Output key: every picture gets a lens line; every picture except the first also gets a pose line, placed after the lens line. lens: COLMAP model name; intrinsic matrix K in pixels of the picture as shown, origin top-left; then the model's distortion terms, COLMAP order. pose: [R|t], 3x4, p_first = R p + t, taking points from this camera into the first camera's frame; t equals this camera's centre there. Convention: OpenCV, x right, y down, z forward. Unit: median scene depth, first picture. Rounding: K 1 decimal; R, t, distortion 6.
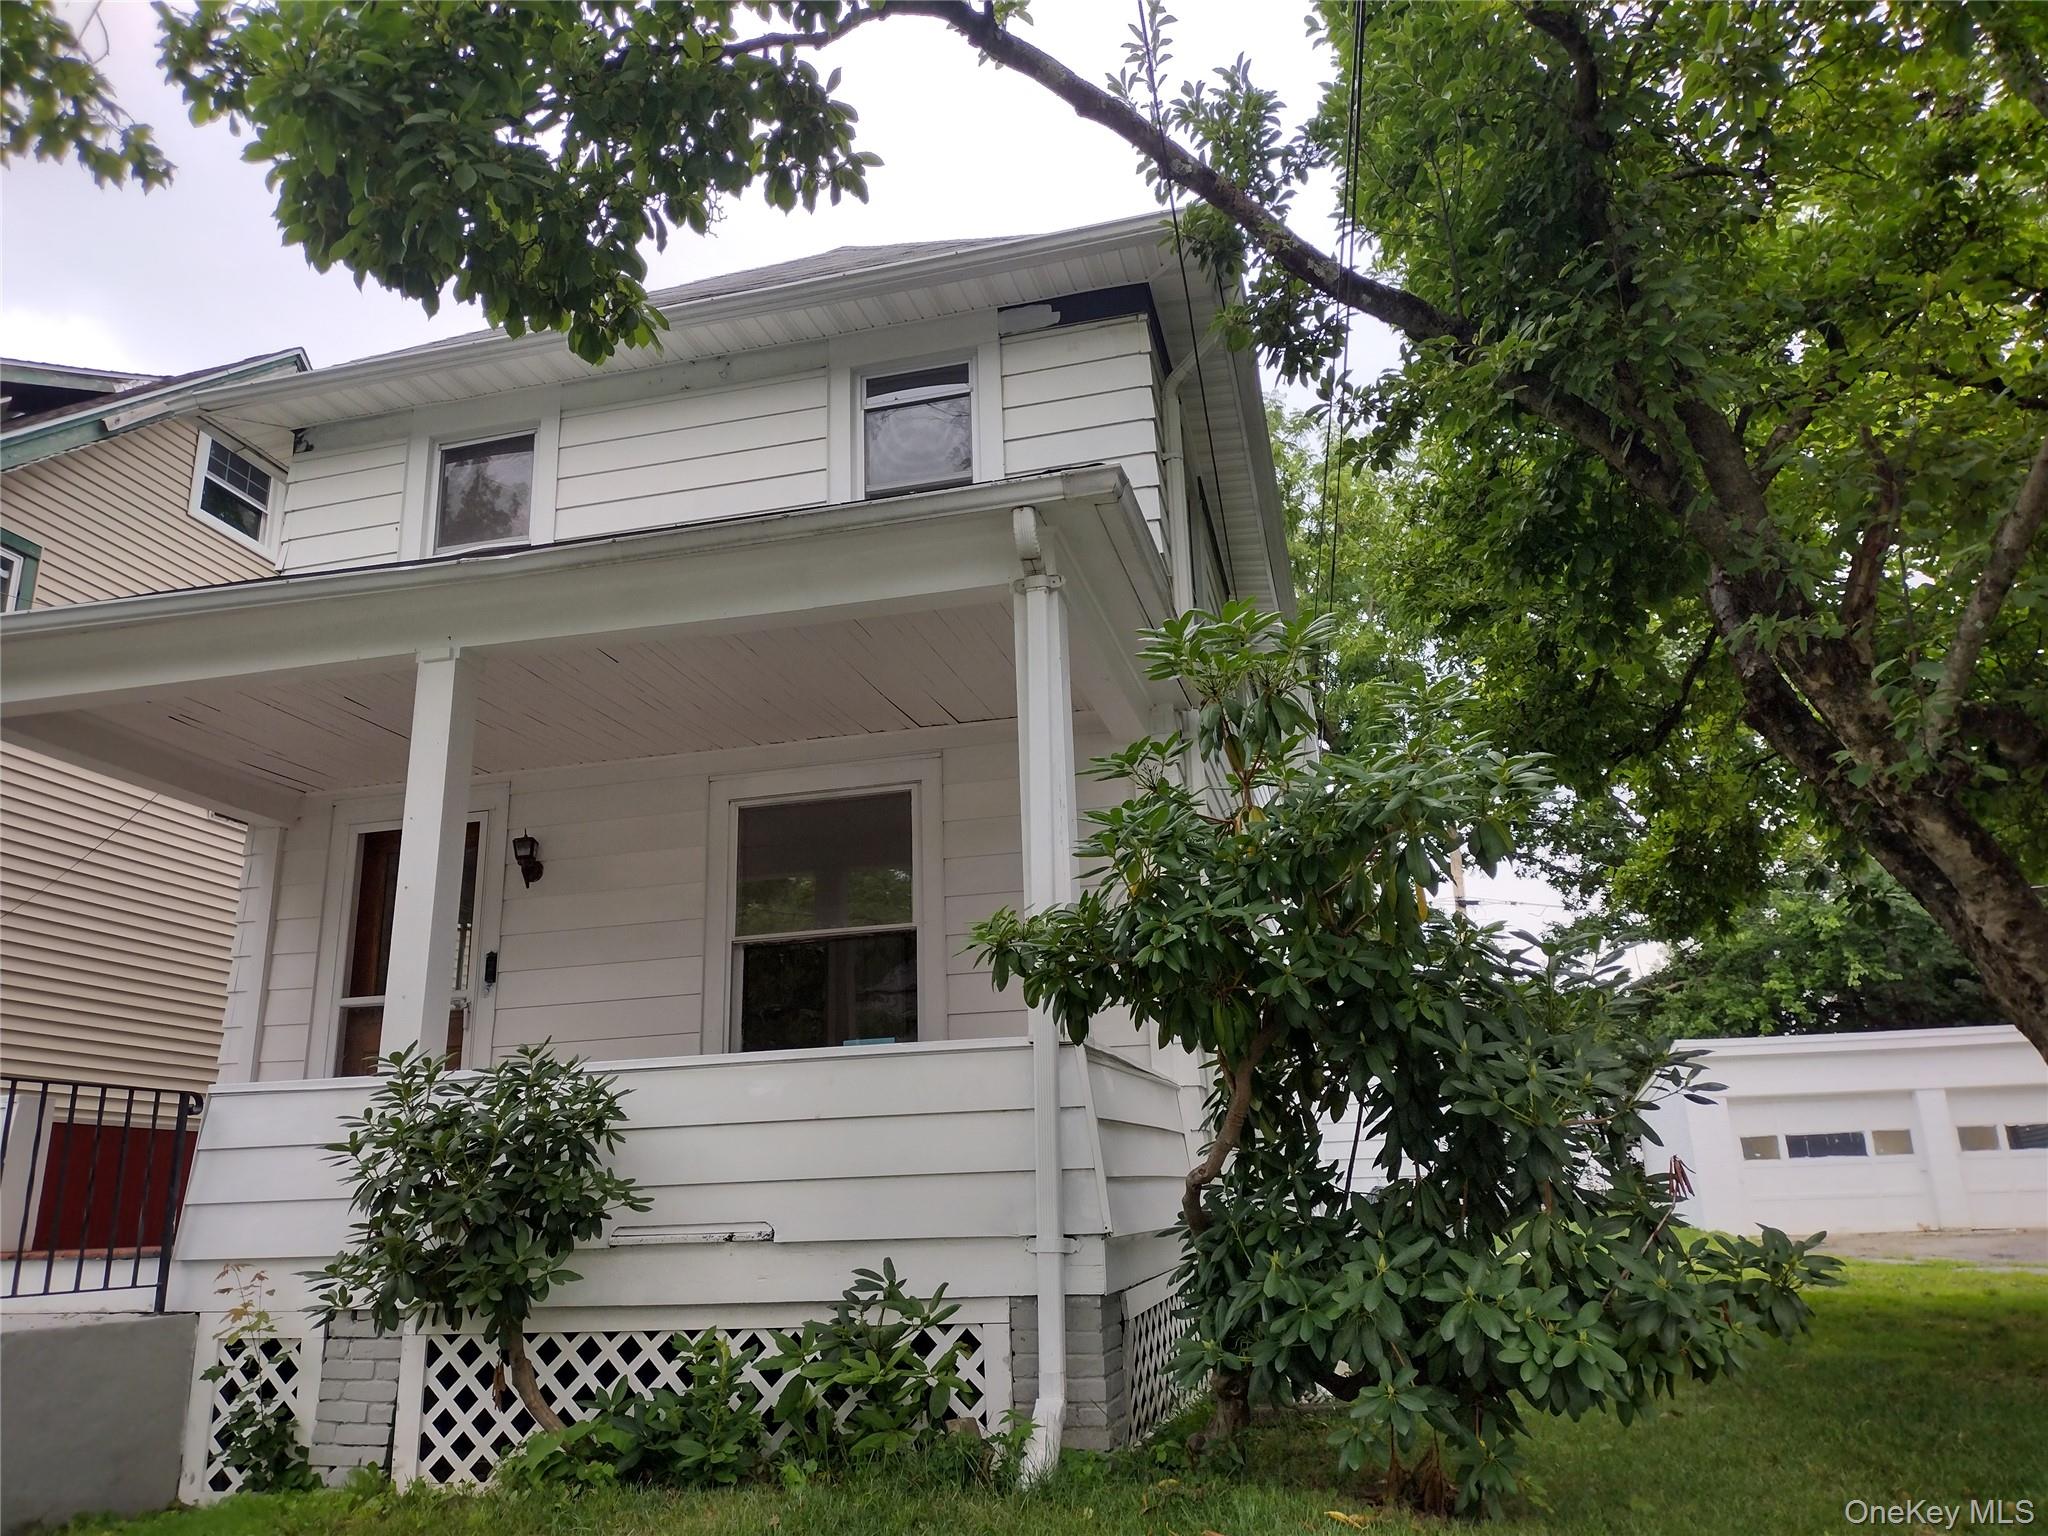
lens RADIAL K [[1550.7, 0, 1024.0], [0, 1550.7, 768.0], [0, 0, 1]] dist [0.062620, -0.096961]
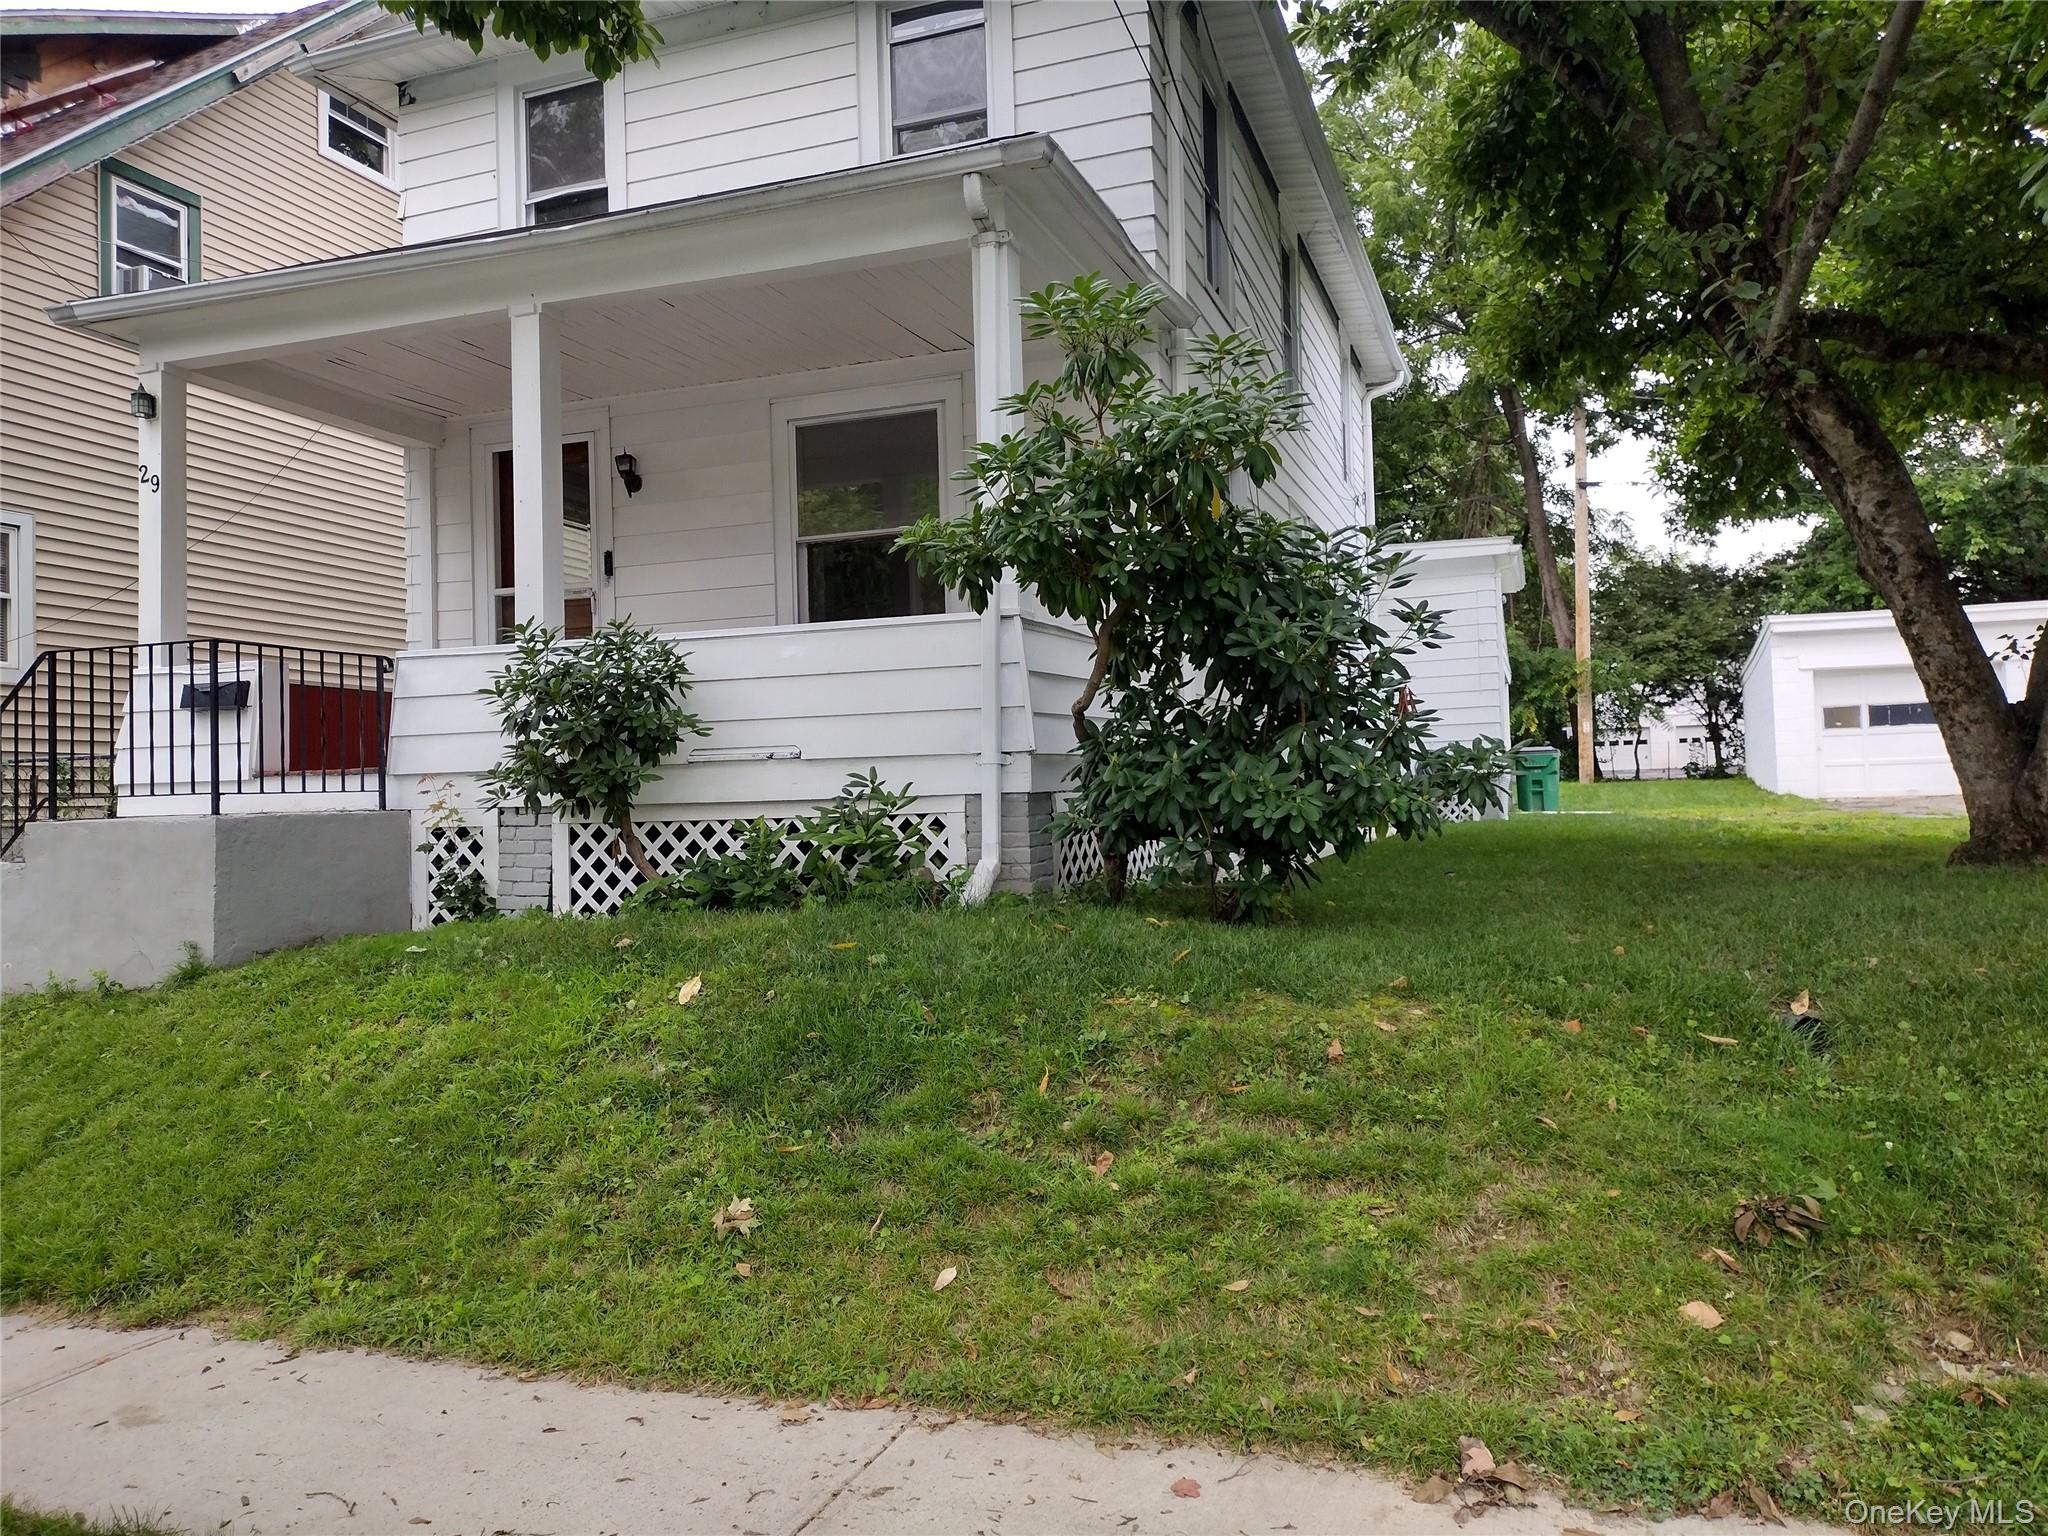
lens RADIAL K [[1527.9, 0, 1022.3], [0, 1527.9, 779.3], [0, 0, 1]] dist [0.100275, -0.164806]
pose [[0.994937, -0.000951, -0.100494, 0.166595], [0.027704, 0.963807, 0.265156, -0.033521], [0.096604, -0.266598, 0.958954, -0.283107]]
